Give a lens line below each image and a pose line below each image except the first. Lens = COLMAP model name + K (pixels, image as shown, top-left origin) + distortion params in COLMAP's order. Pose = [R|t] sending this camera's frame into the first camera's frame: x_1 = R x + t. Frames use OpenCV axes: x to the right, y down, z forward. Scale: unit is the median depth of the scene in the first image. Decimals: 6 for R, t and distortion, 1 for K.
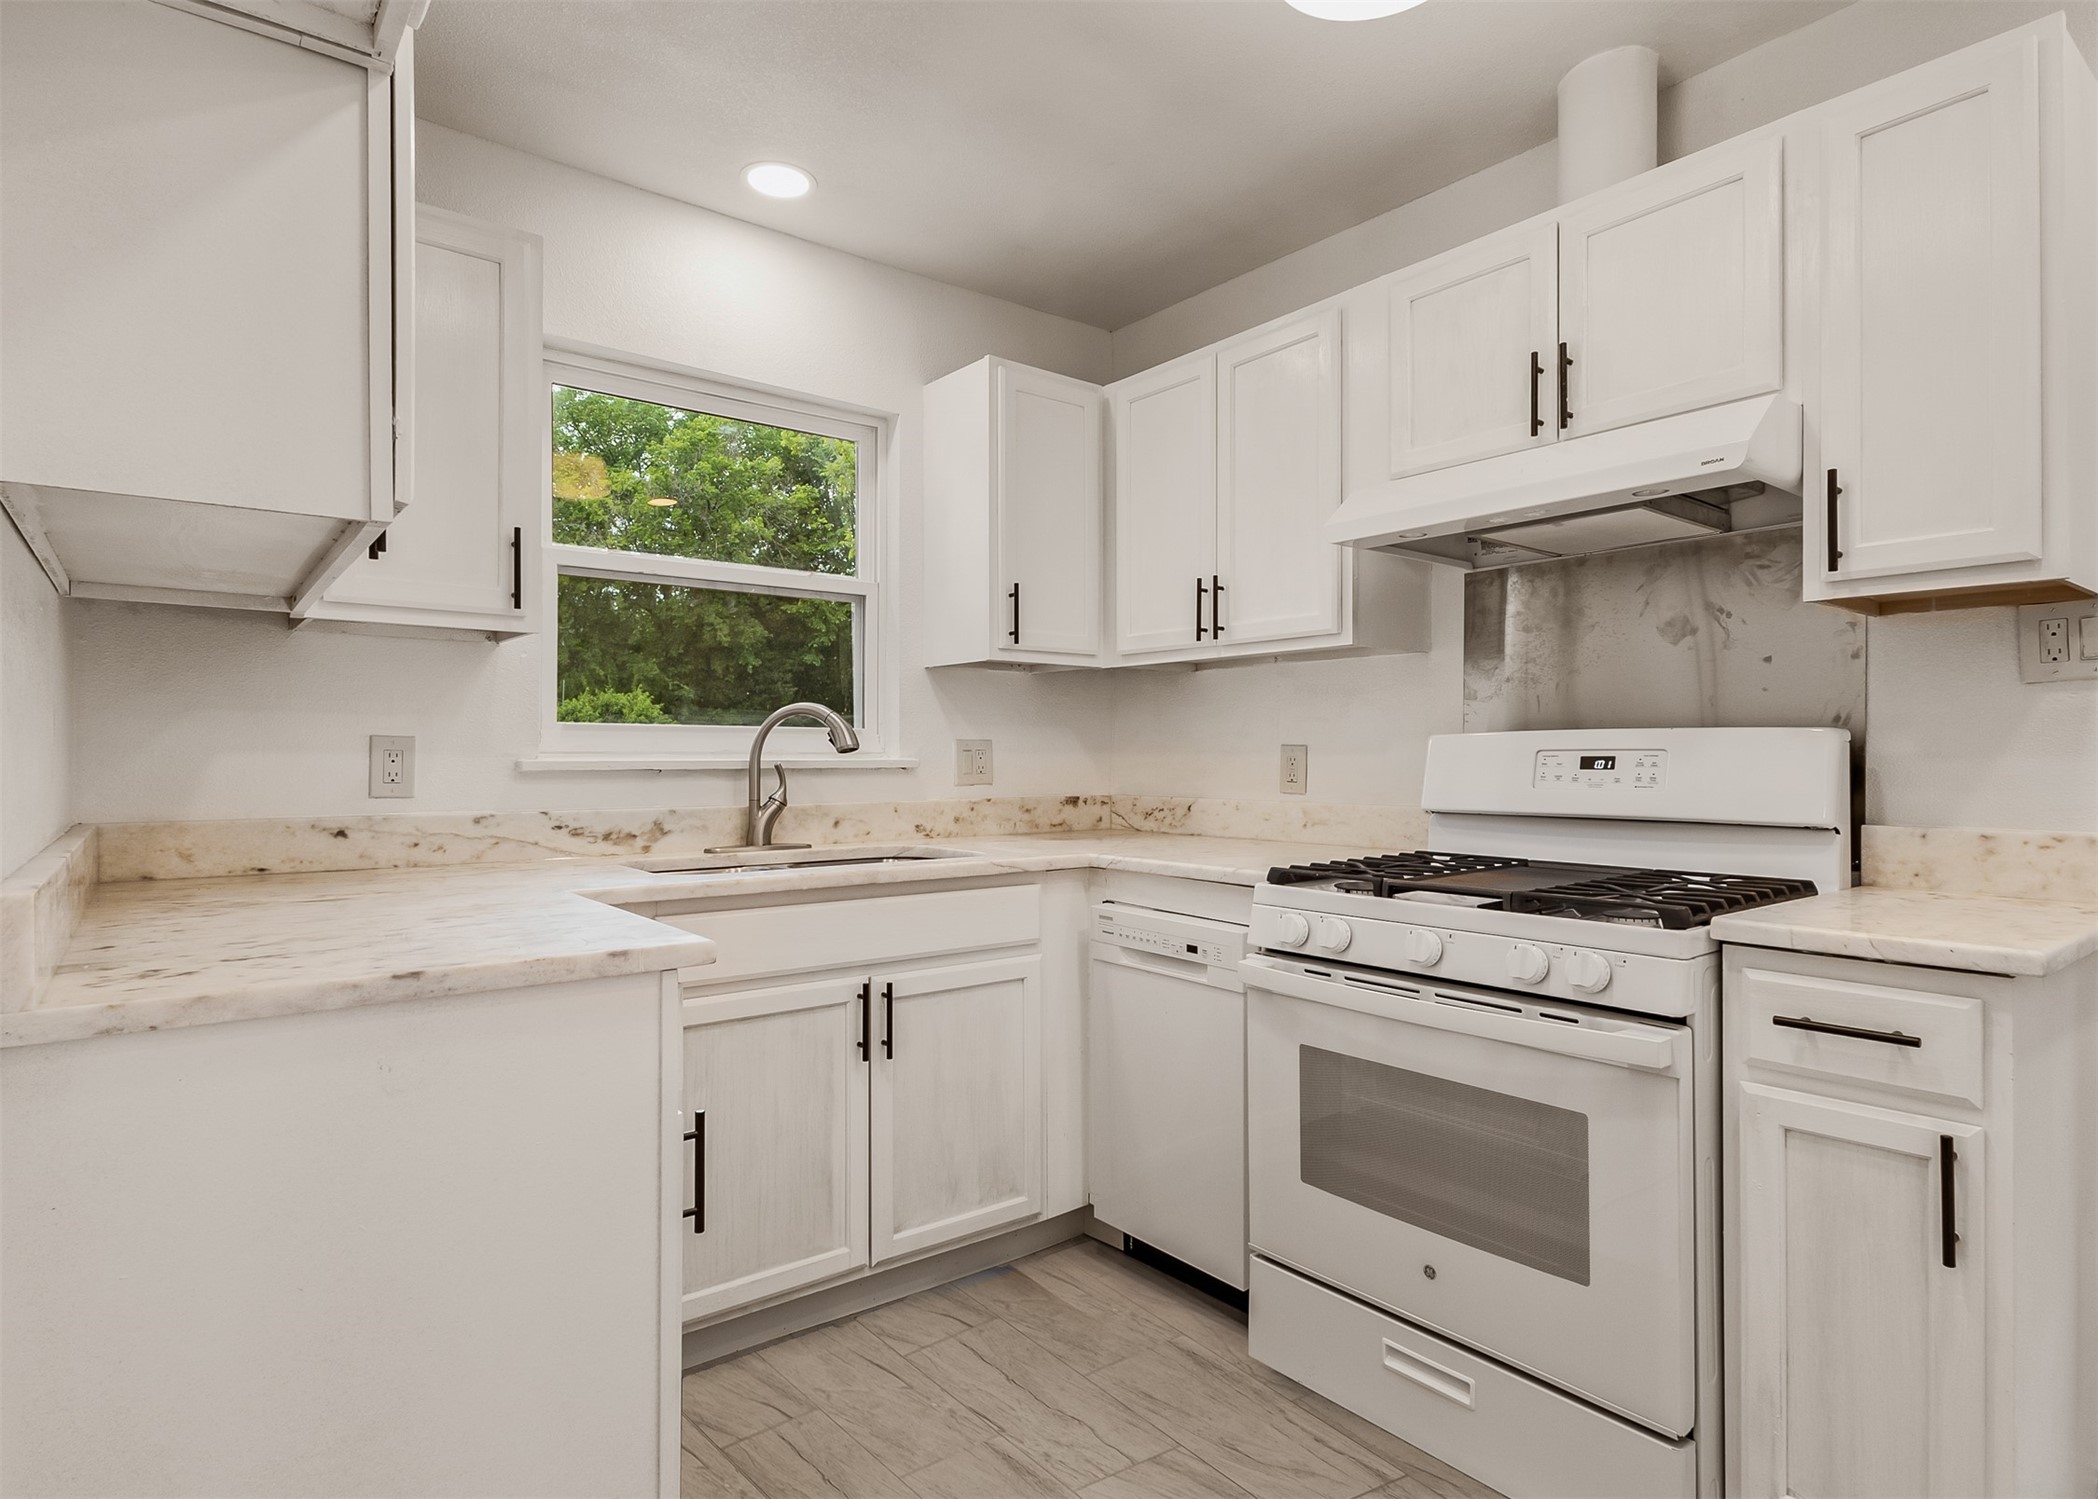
lens RADIAL K [[1067.0, 0, 1046.7], [0, 1067.0, 749.6], [0, 0, 1]] dist [0.006295, 0.000952]
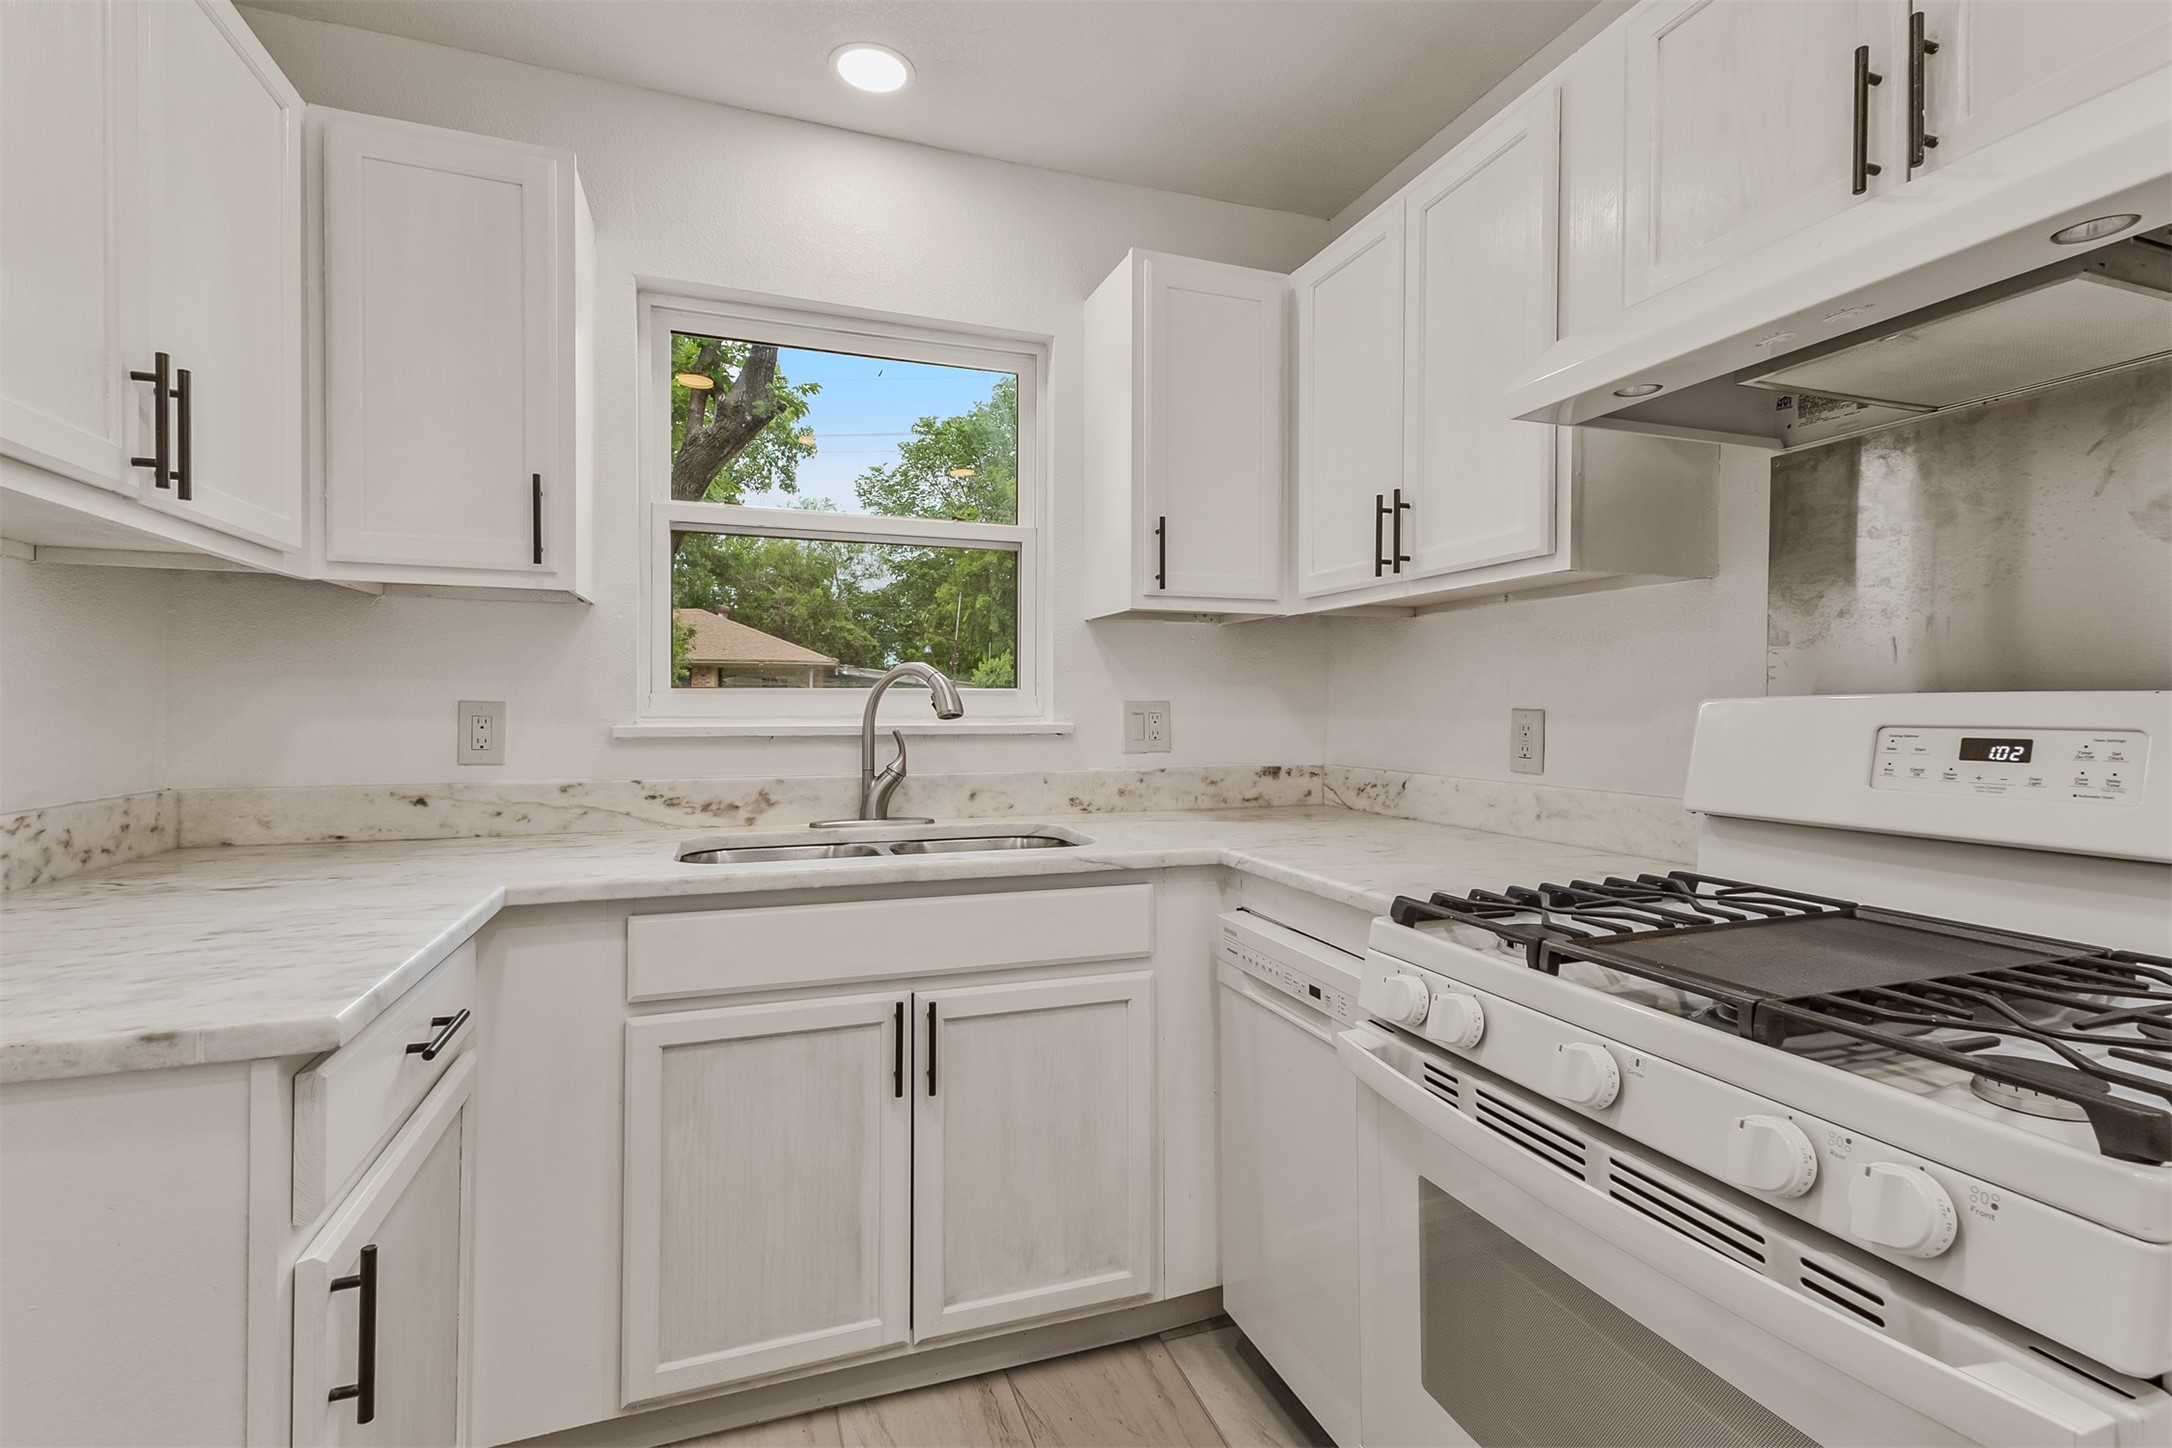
lens RADIAL K [[982.7, 0, 1098.8], [0, 982.7, 707.9], [0, 0, 1]] dist [0.021442, -0.002334]
pose [[0.953192, 0.002517, -0.302356, 0.182459], [-0.000427, 0.999976, 0.006980, -0.012362], [0.302366, -0.006524, 0.953170, 0.283870]]
